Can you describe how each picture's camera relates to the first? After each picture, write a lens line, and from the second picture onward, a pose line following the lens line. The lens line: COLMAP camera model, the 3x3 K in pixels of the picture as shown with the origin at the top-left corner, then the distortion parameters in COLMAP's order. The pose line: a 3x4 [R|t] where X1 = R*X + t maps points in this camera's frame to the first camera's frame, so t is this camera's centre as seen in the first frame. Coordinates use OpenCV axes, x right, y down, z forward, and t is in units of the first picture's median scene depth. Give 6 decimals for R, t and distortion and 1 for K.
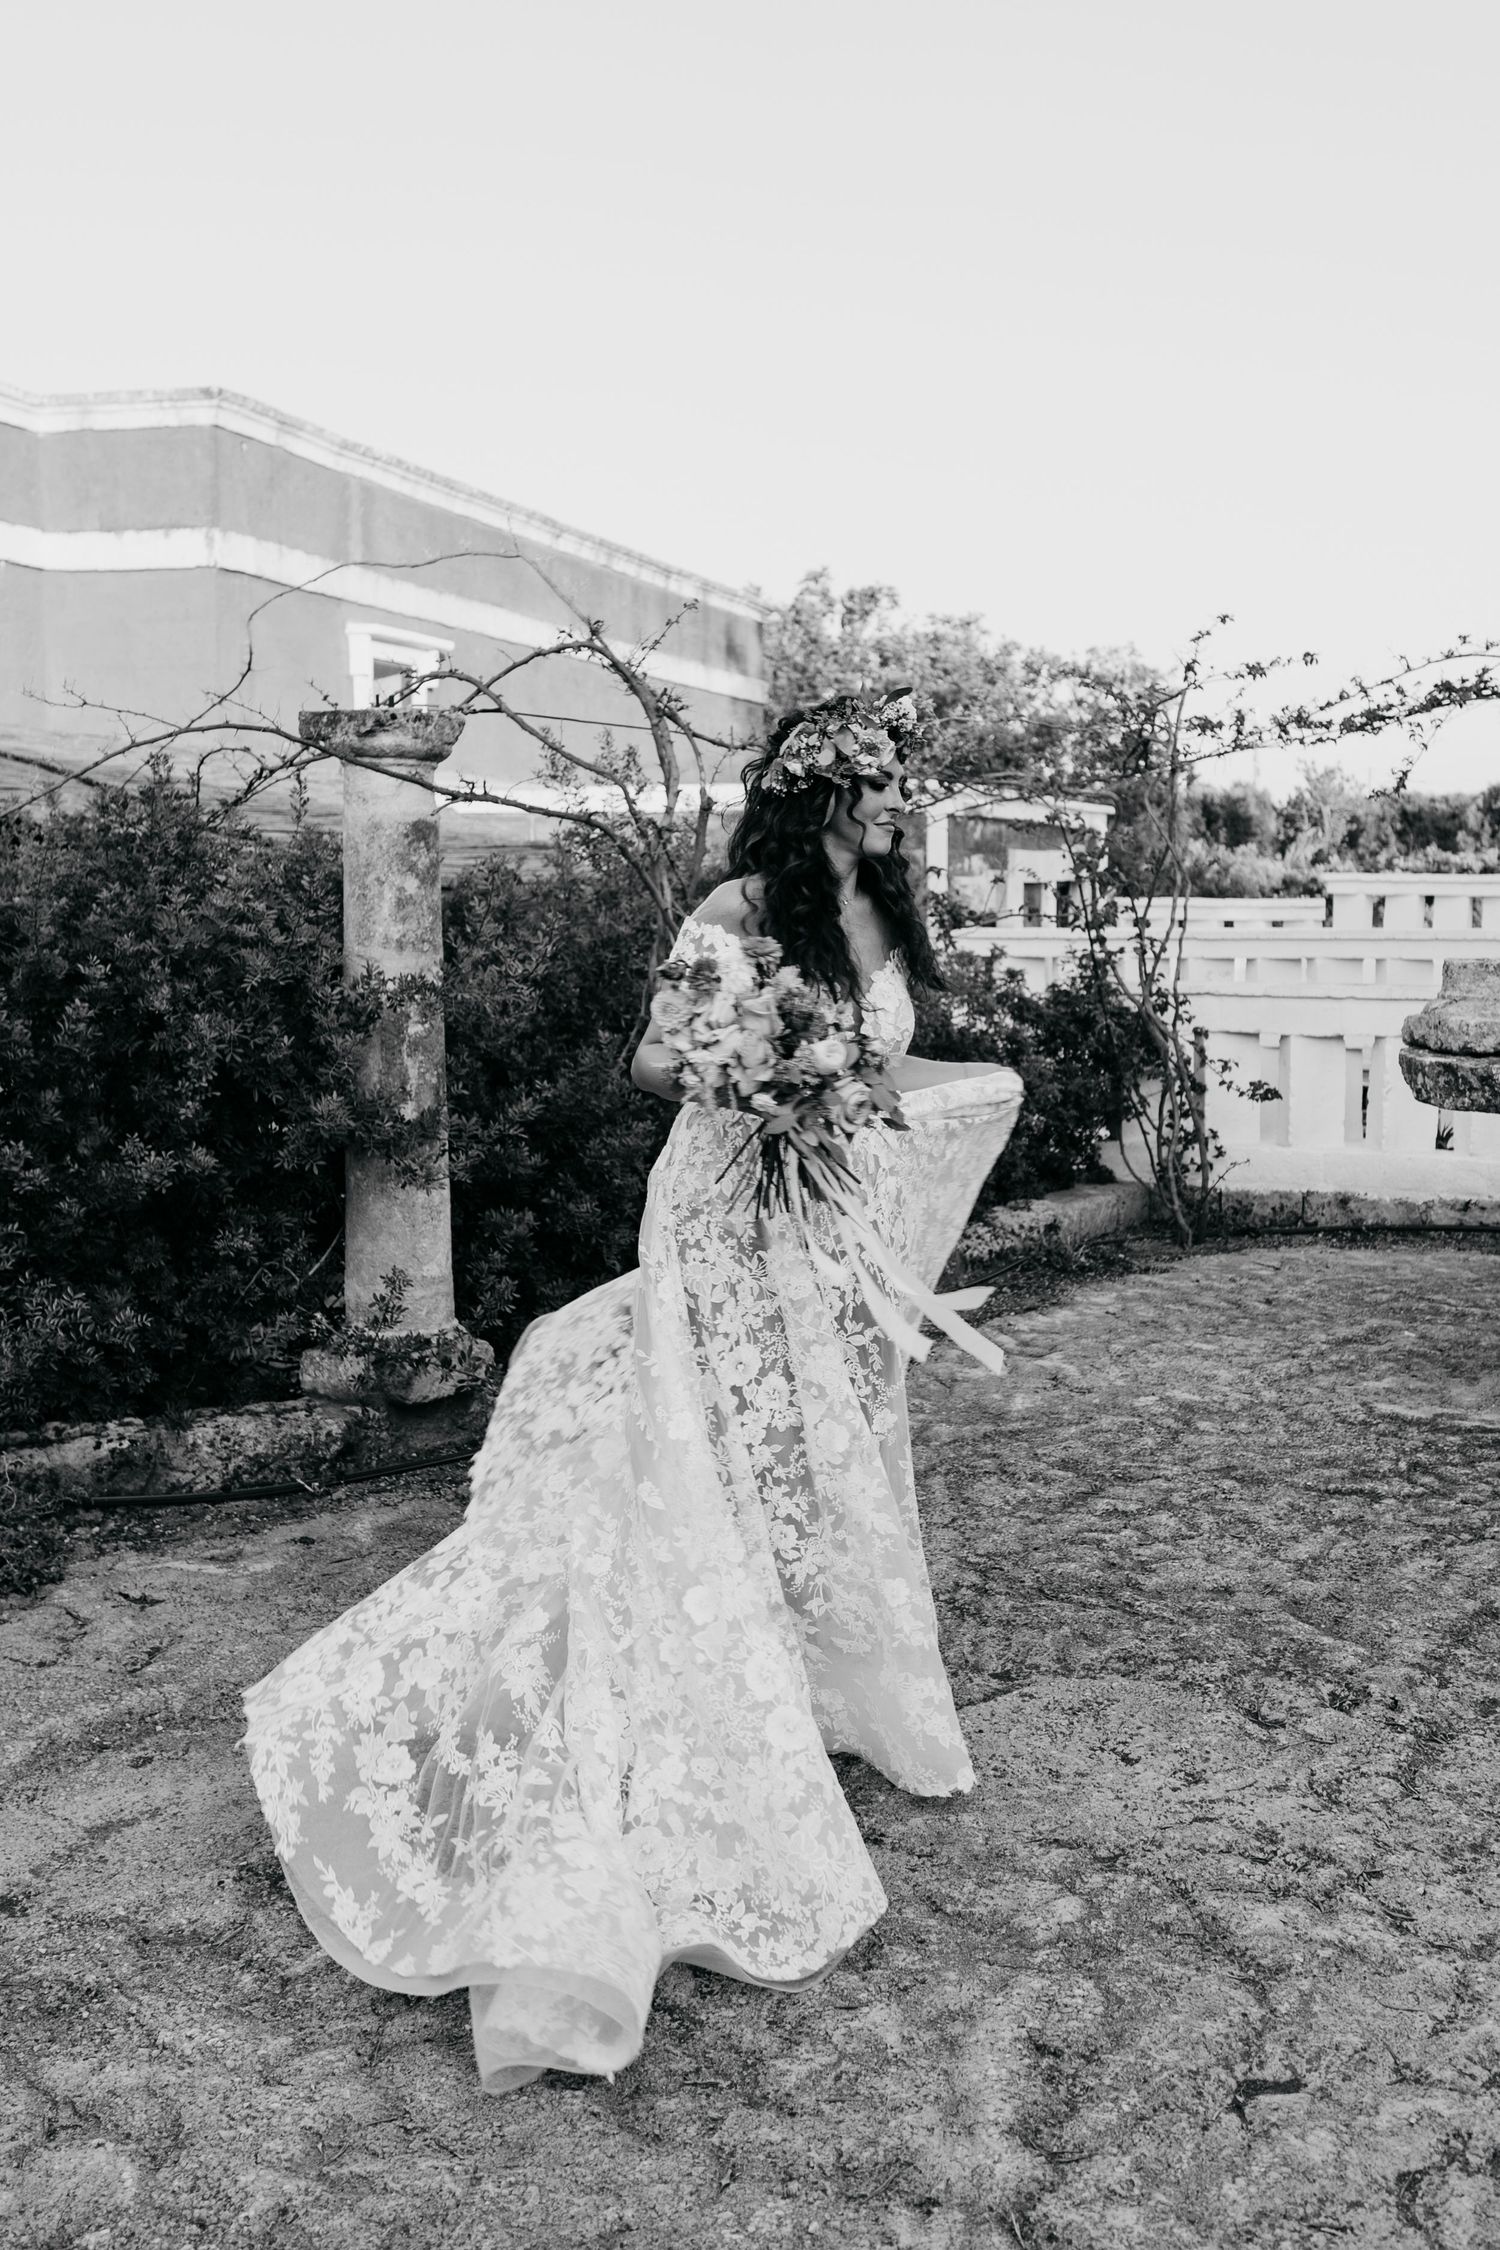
lens RADIAL K [[2051.5, 0, 750.0], [0, 2051.5, 1125.0], [0, 0, 1]] dist [-0.006781, 0.013653]
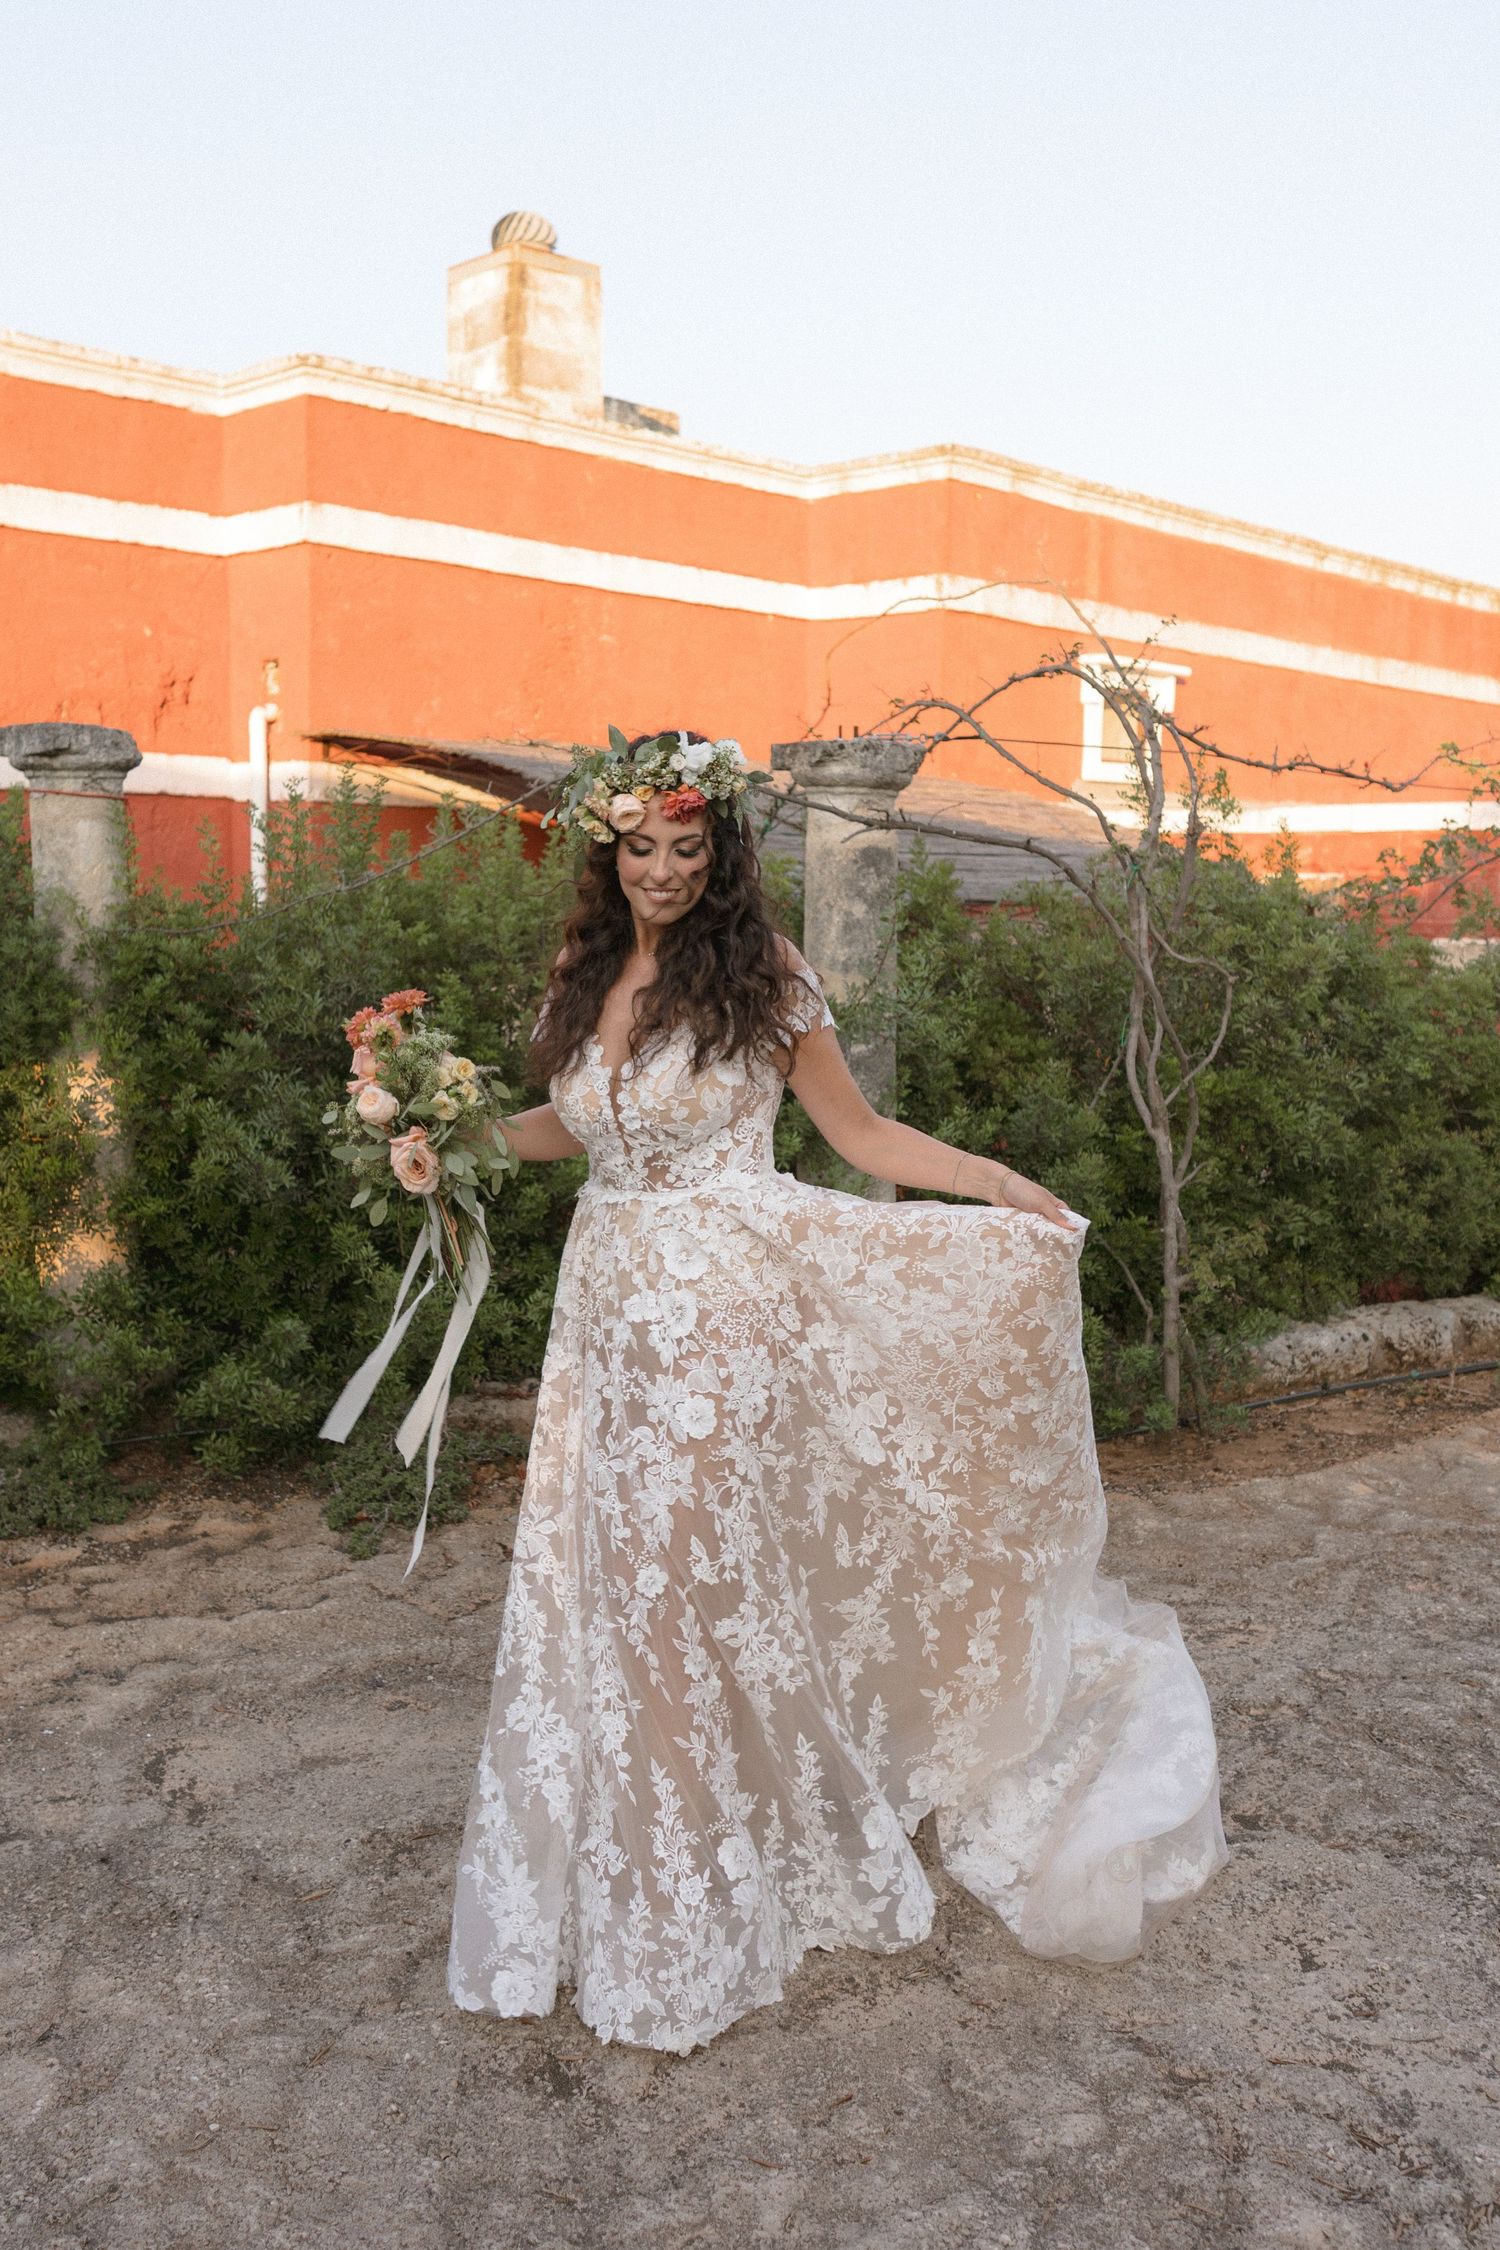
lens RADIAL K [[1827.3, 0, 750.0], [0, 1827.3, 1125.0], [0, 0, 1]] dist [-0.008050, 0.008796]
pose [[0.877531, 0.072625, -0.473989, 0.219368], [-0.067343, 0.997333, 0.028135, -0.029312], [0.474768, 0.007230, 0.880081, 0.155834]]
